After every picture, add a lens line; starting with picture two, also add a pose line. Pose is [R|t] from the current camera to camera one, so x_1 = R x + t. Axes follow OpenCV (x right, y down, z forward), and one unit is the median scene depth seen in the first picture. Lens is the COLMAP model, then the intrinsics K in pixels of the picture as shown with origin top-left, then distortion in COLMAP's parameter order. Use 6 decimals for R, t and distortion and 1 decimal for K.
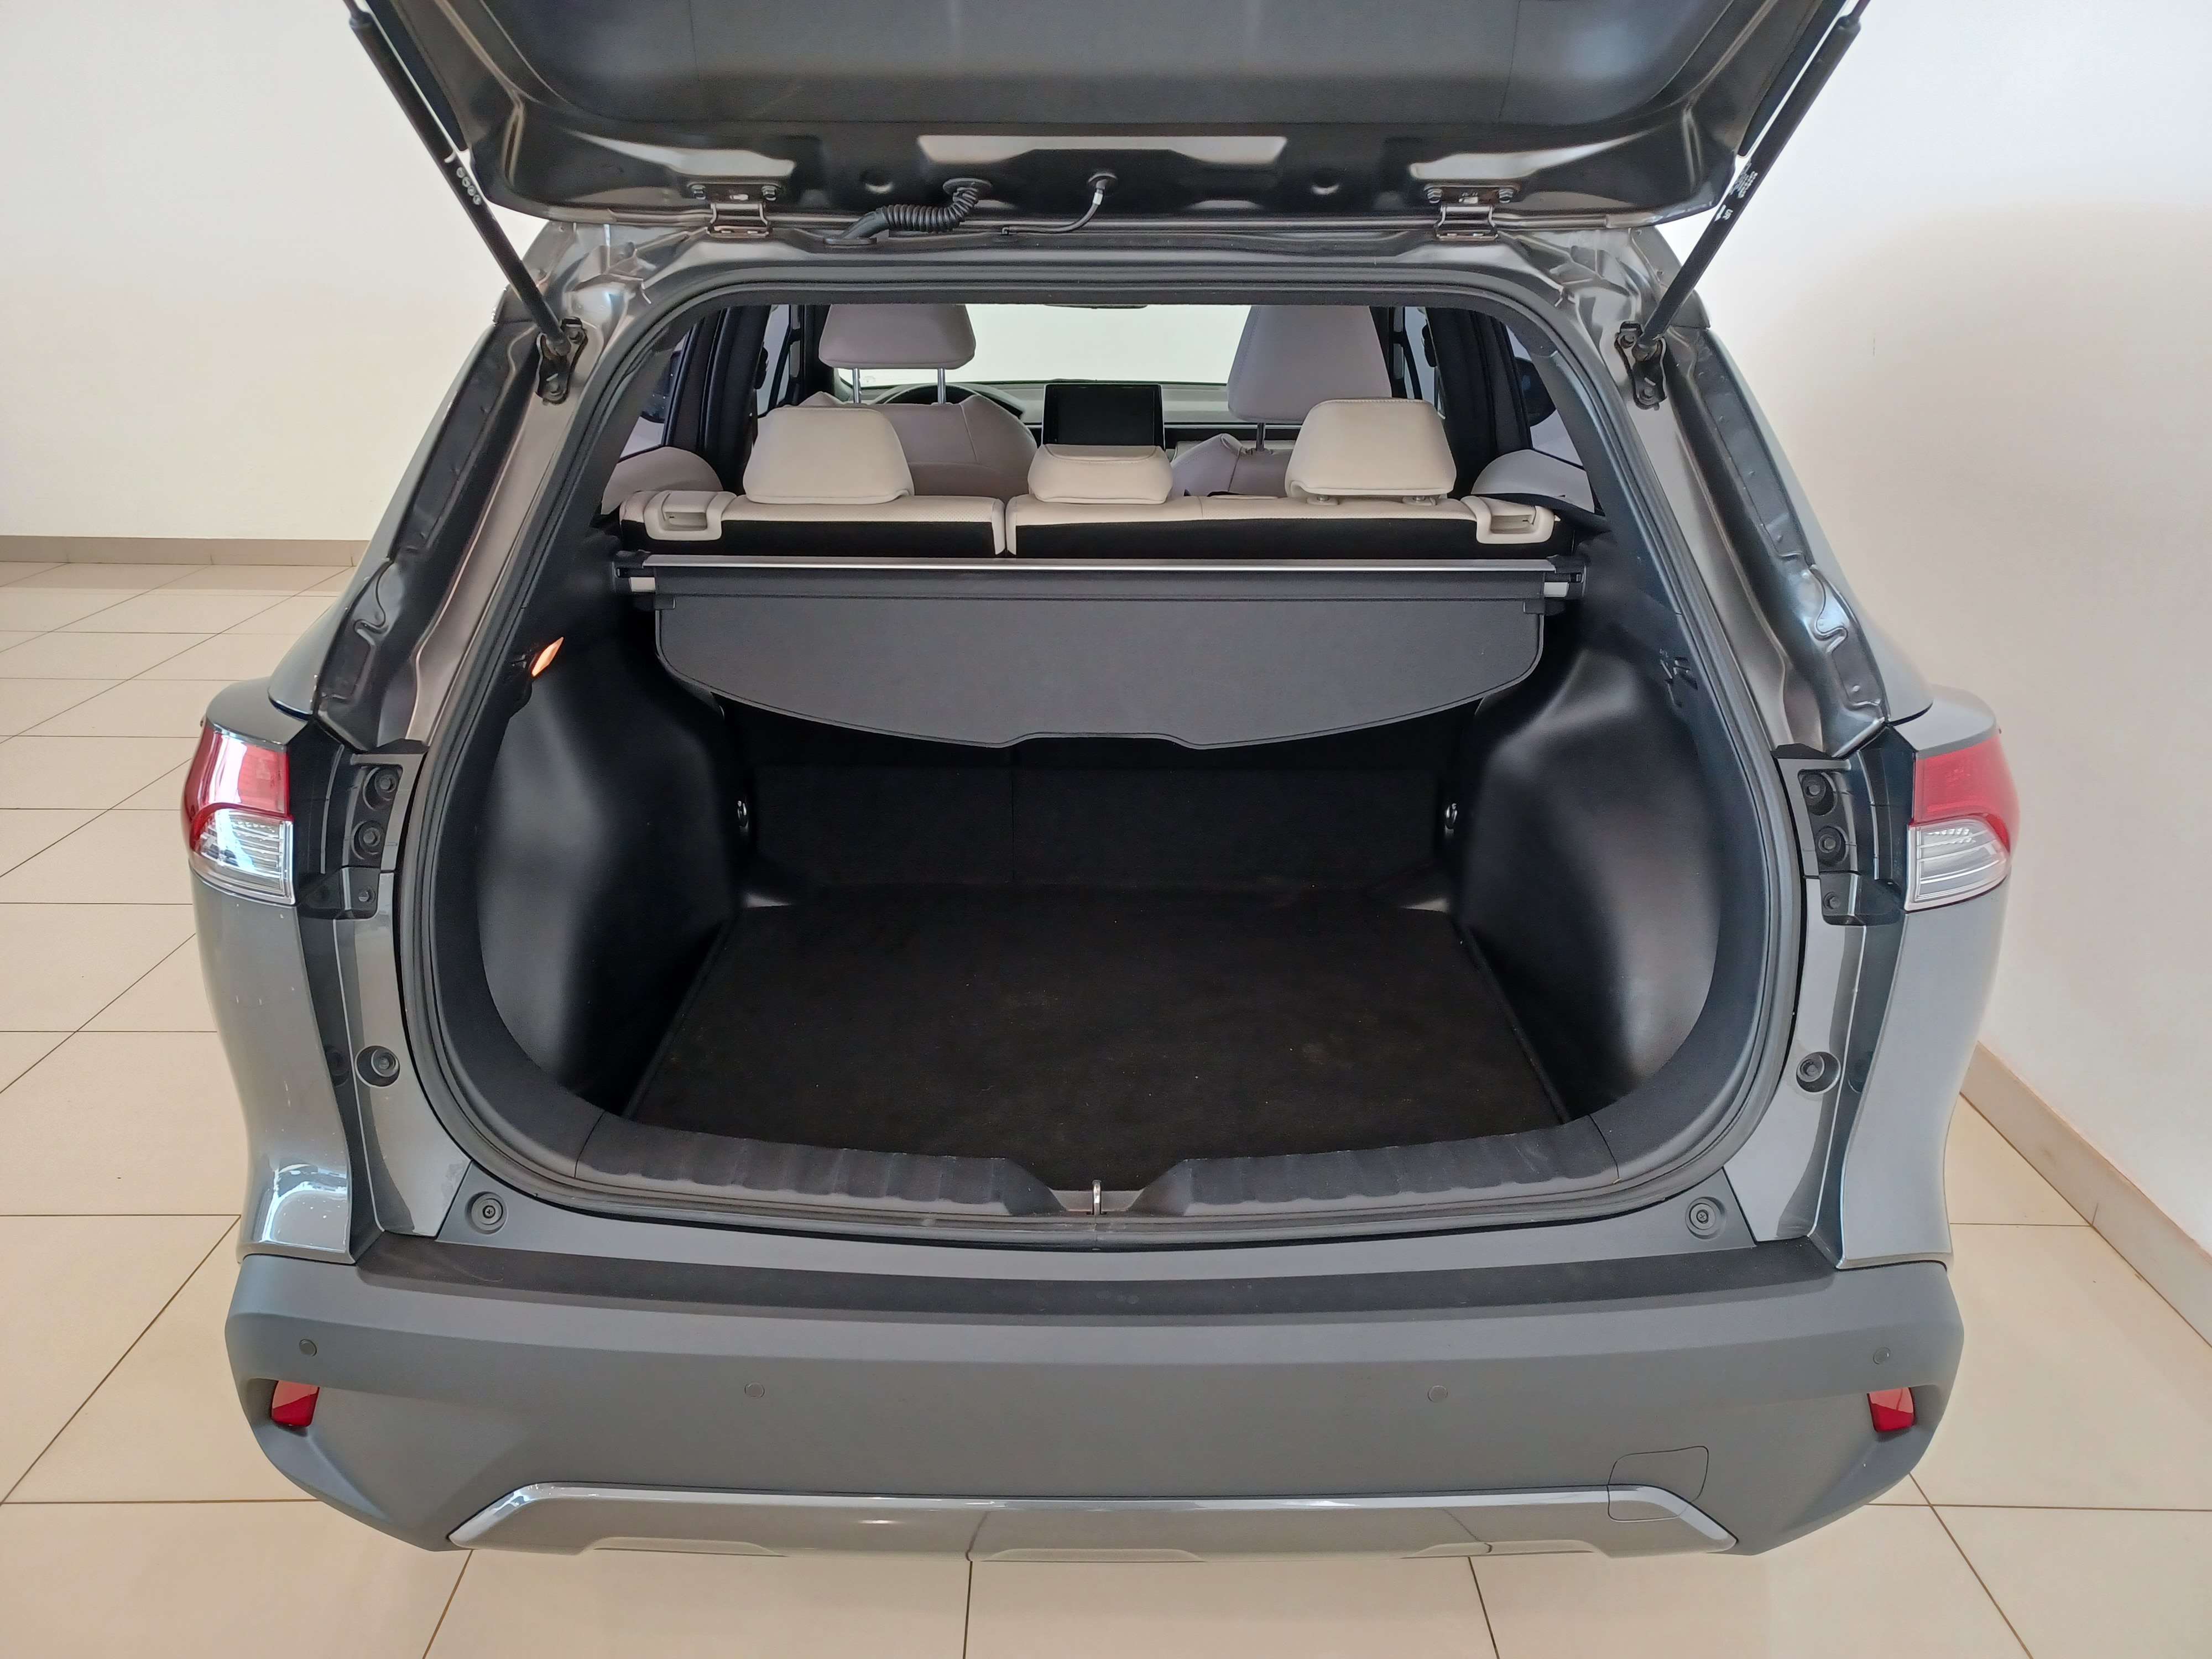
lens RADIAL K [[1605.4, 0, 1094.5], [0, 1605.4, 830.0], [0, 0, 1]] dist [0.035495, 0.002871]
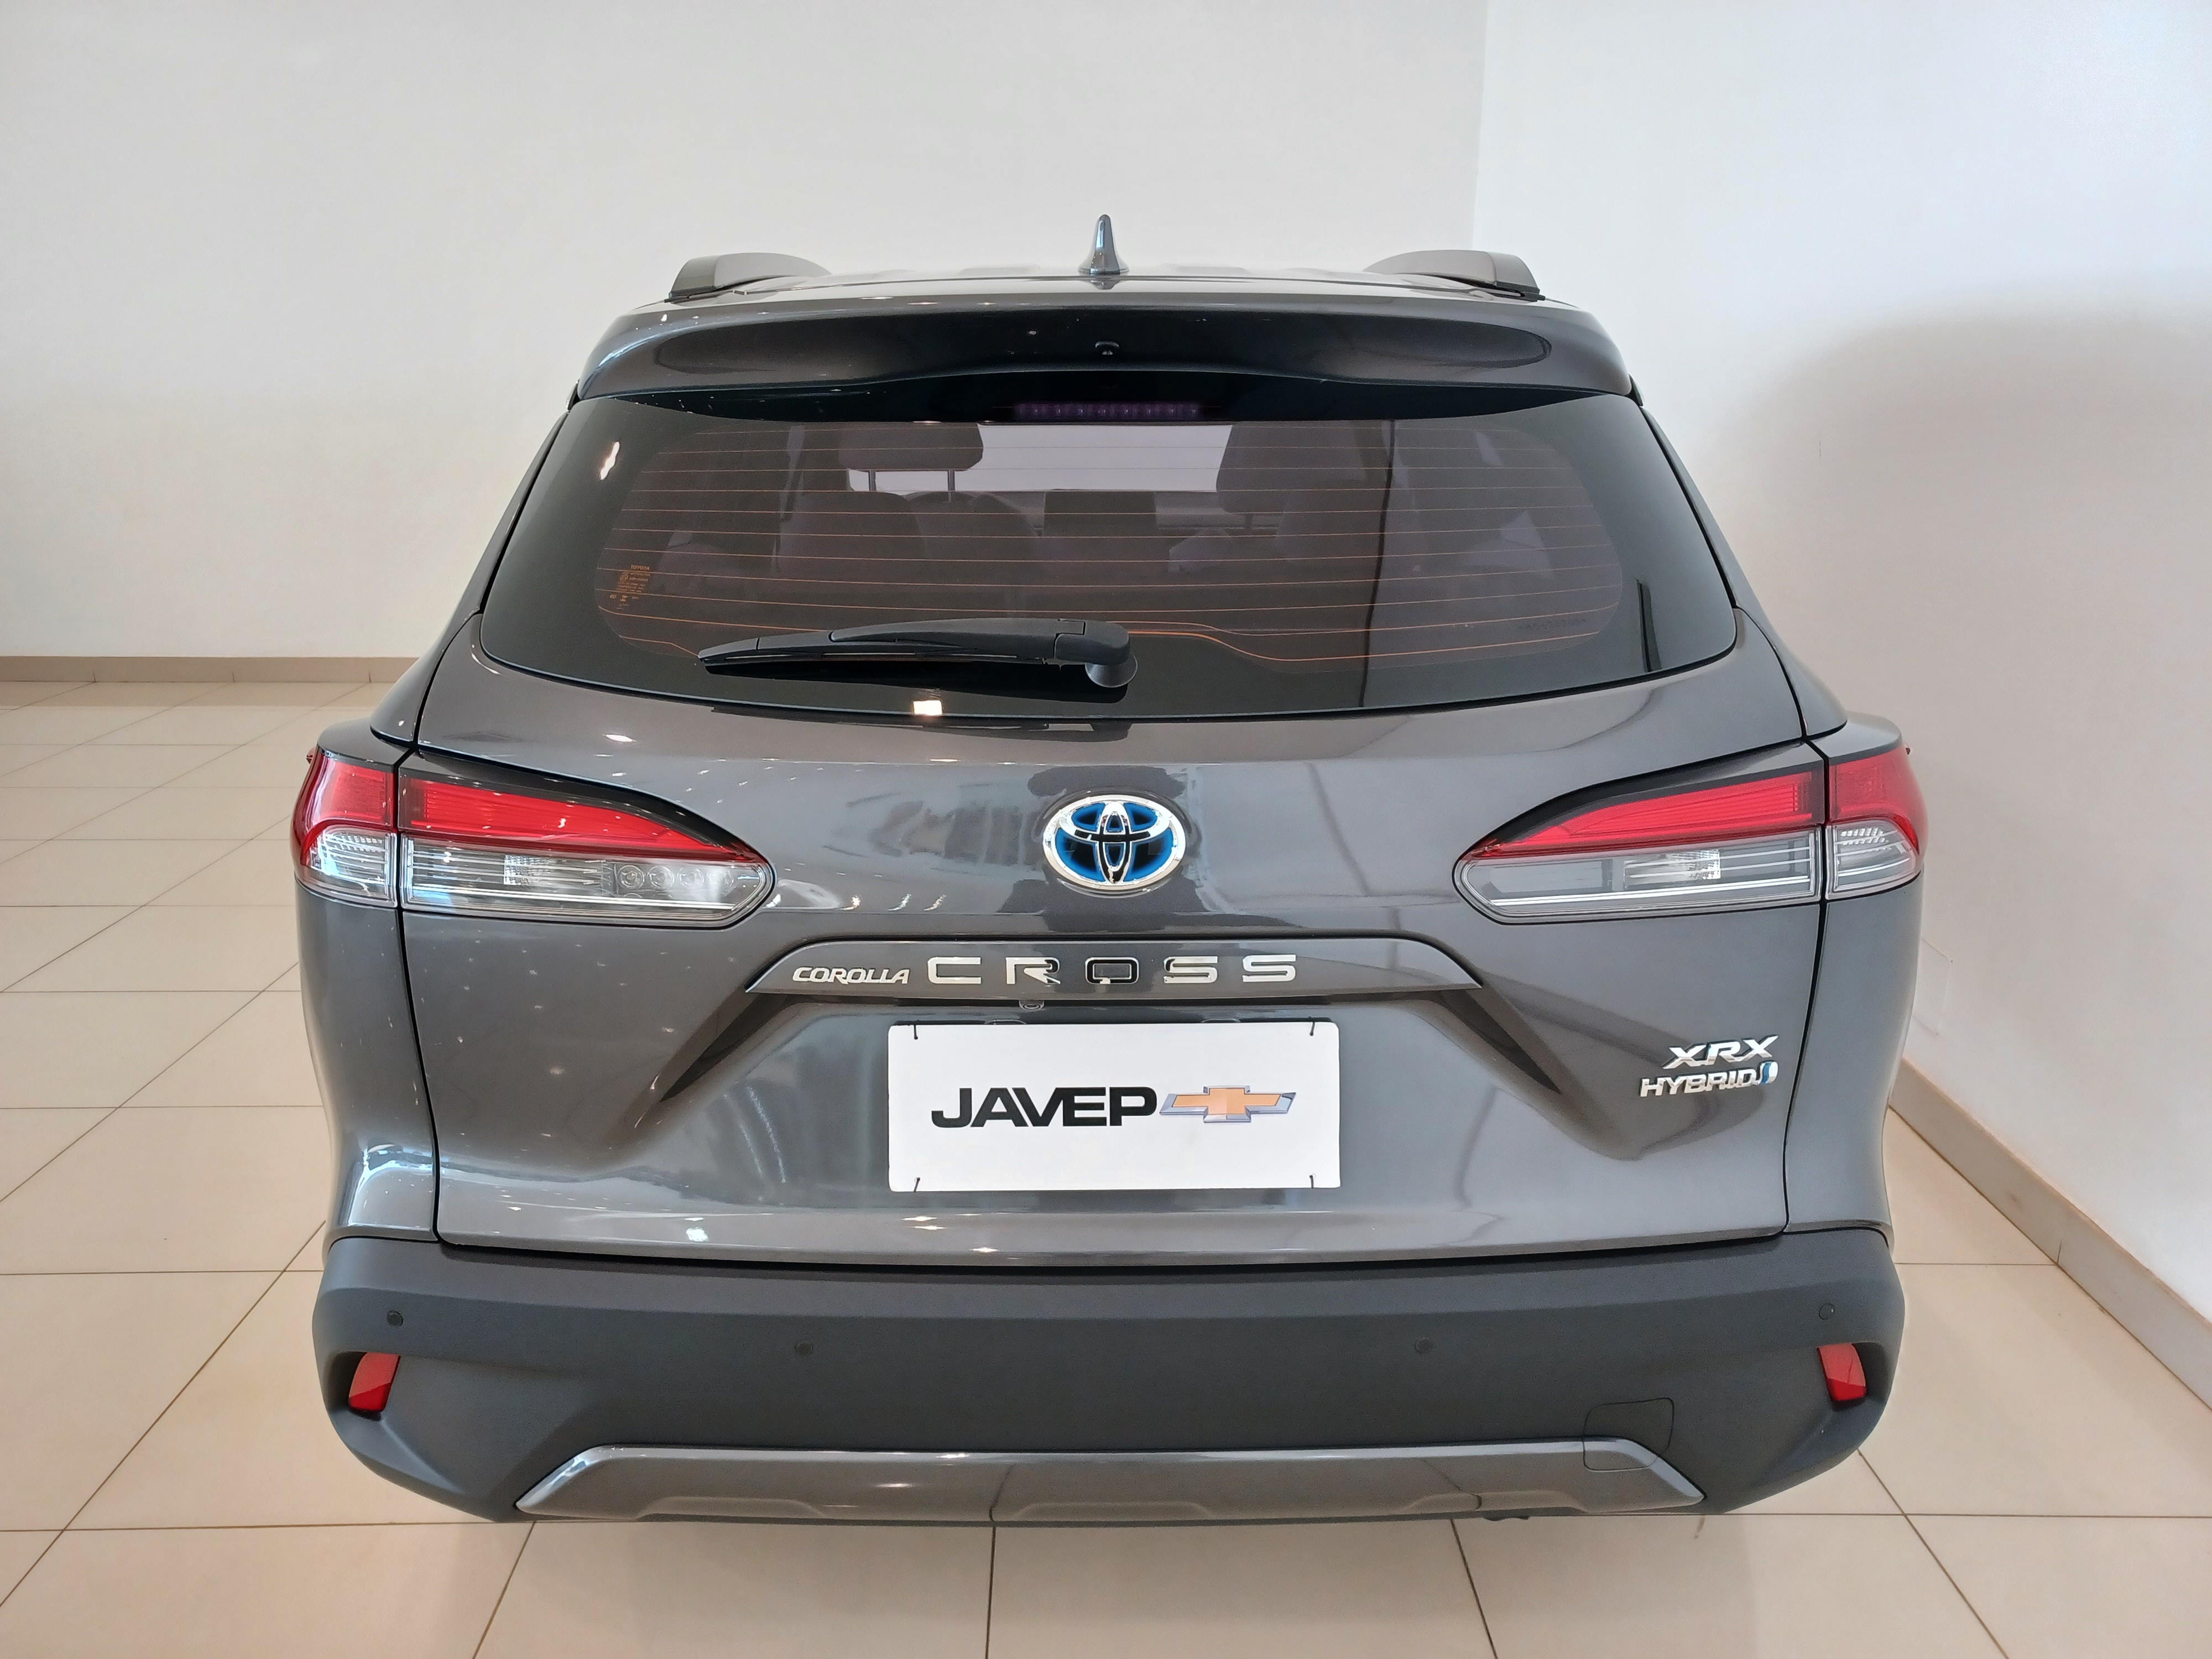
lens RADIAL K [[1579.0, 0, 1106.0], [0, 1579.0, 829.5], [0, 0, 1]] dist [0.092990, -0.076353]
pose [[0.999879, -0.011670, 0.010245, -0.010618], [0.012403, 0.997129, -0.074693, 0.071697], [-0.009343, 0.074811, 0.997154, -0.102873]]
